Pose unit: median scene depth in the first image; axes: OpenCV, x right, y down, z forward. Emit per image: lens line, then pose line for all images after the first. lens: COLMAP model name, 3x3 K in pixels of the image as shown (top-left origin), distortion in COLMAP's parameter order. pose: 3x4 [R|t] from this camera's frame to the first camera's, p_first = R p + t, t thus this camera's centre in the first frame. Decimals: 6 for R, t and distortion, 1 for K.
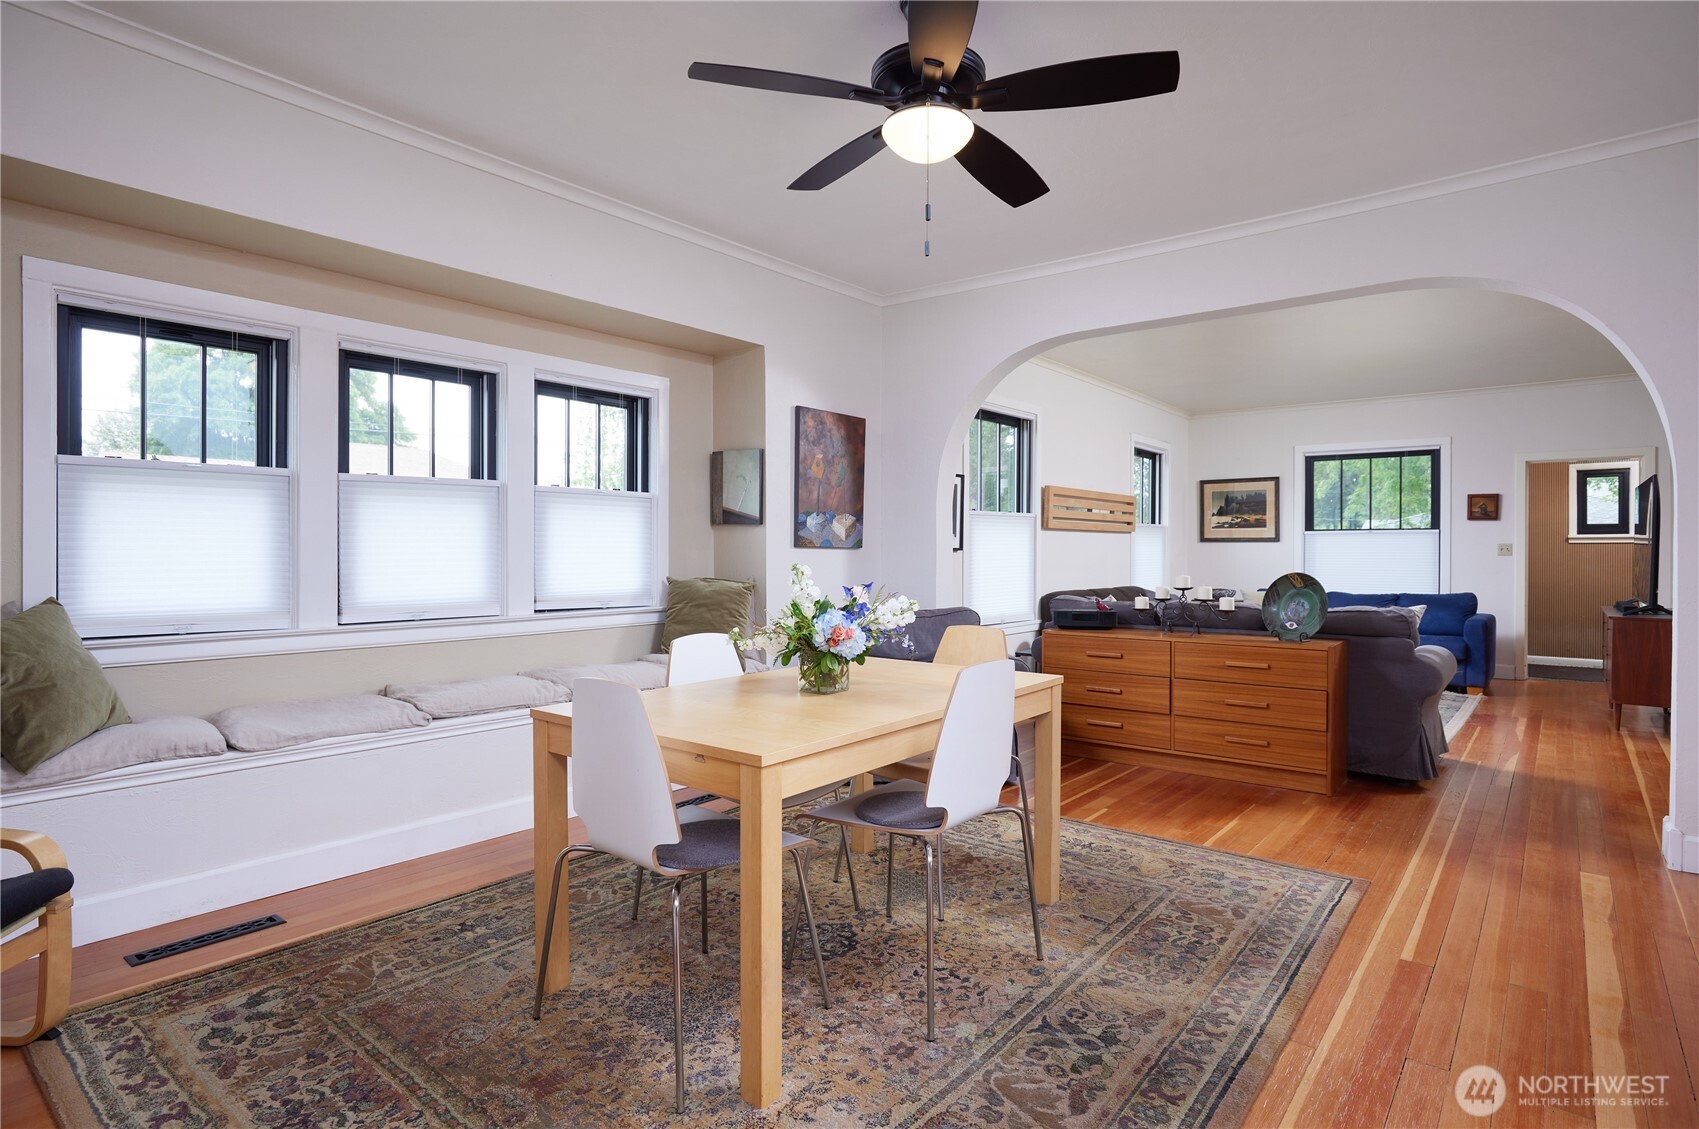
lens RADIAL K [[877.0, 0, 862.6], [0, 877.0, 562.8], [0, 0, 1]] dist [-0.023731, 0.001173]
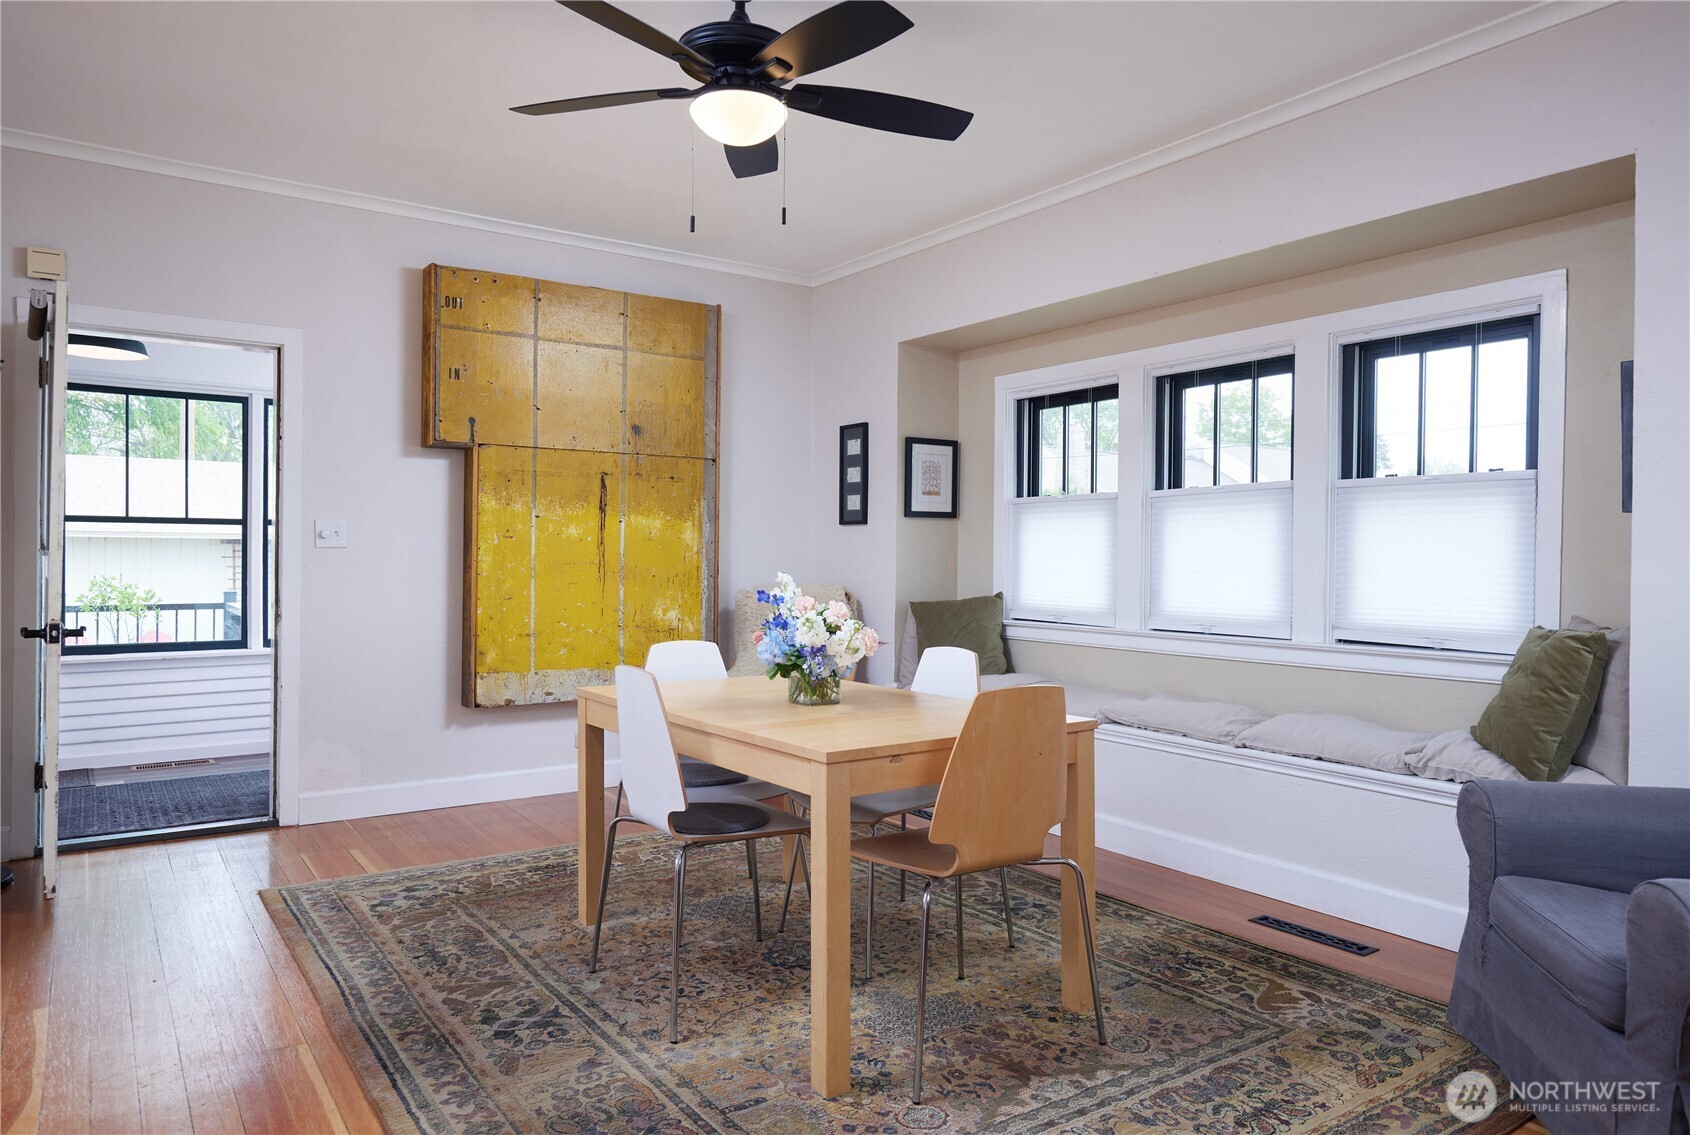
lens RADIAL K [[1088.8, 0, 853.8], [0, 1088.8, 559.3], [0, 0, 1]] dist [0.003872, -0.001550]
pose [[-0.276328, -0.002284, -0.961061, 0.384083], [-0.020767, 0.999778, 0.003595, -0.006919], [0.960839, 0.020952, -0.276315, 0.475142]]
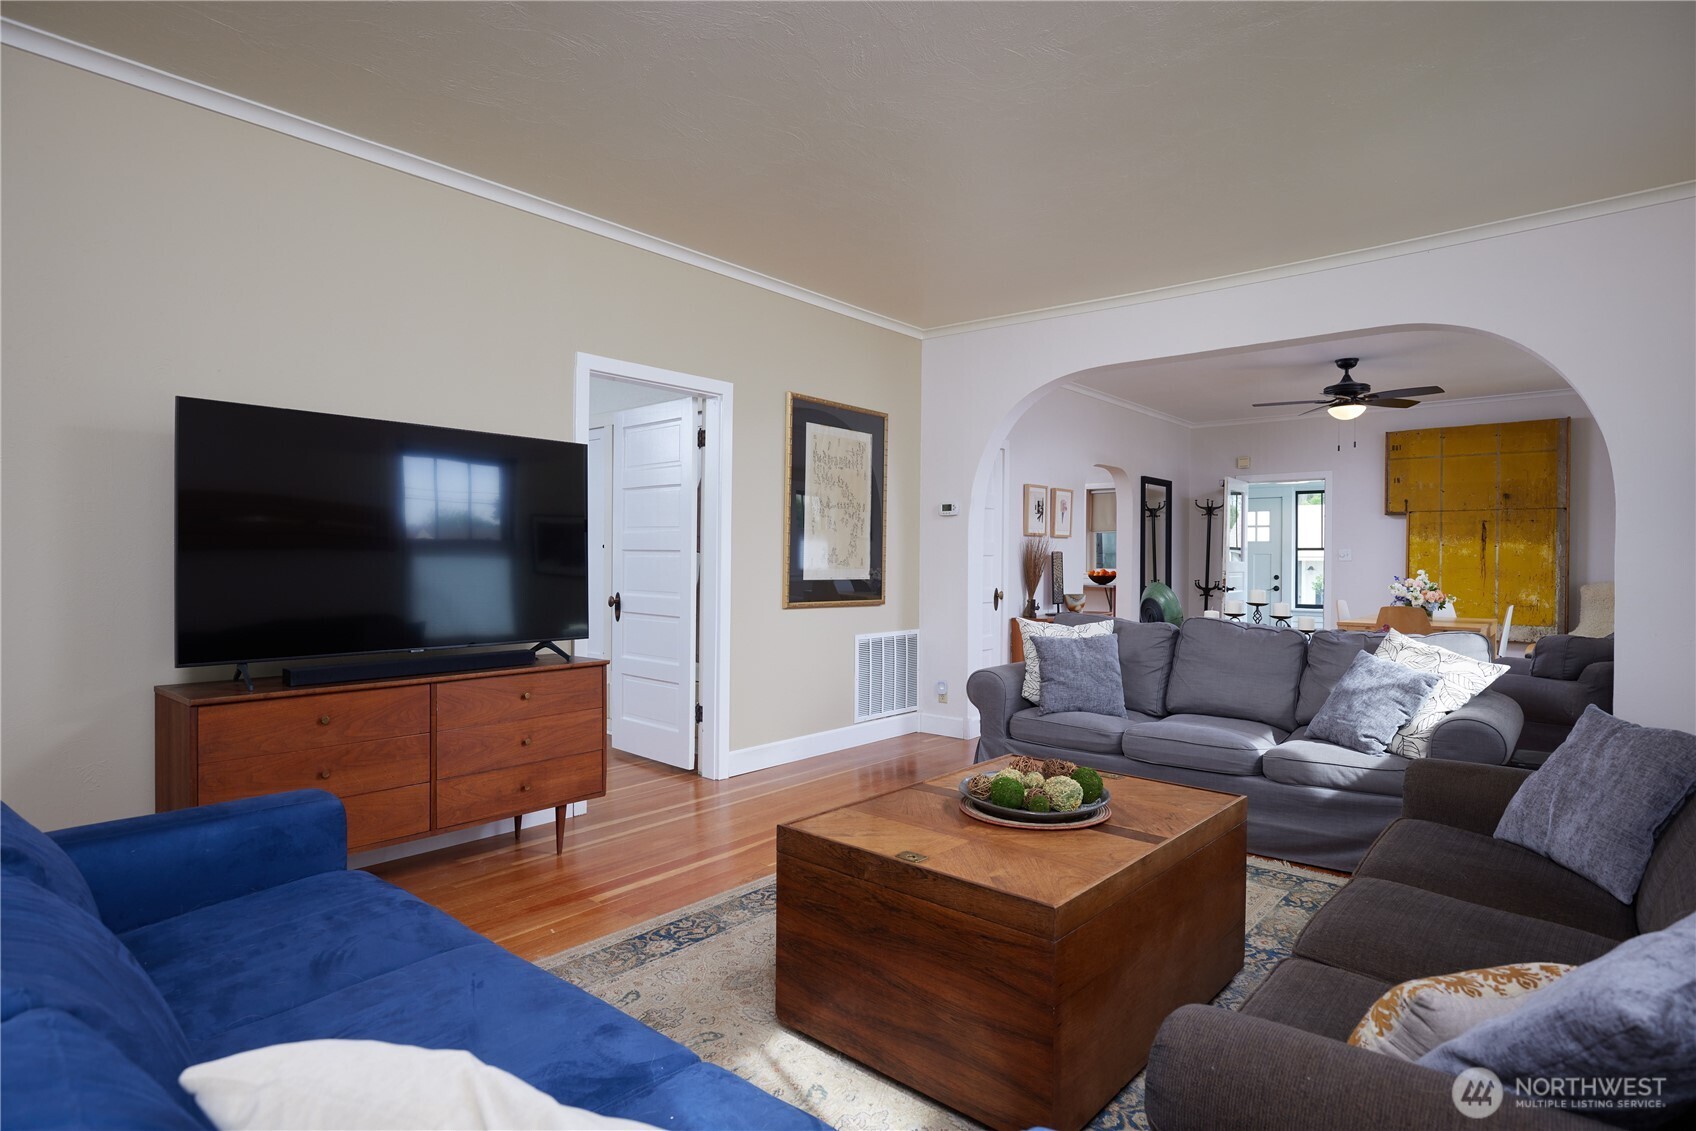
lens RADIAL K [[908.5, 0, 833.4], [0, 908.5, 560.0], [0, 0, 1]] dist [-0.026763, 0.003522]
pose [[-0.999379, -0.009064, 0.034036, 0.516779], [-0.008566, 0.999854, 0.014769, -0.018278], [-0.034165, 0.014468, -0.999311, 1.265963]]
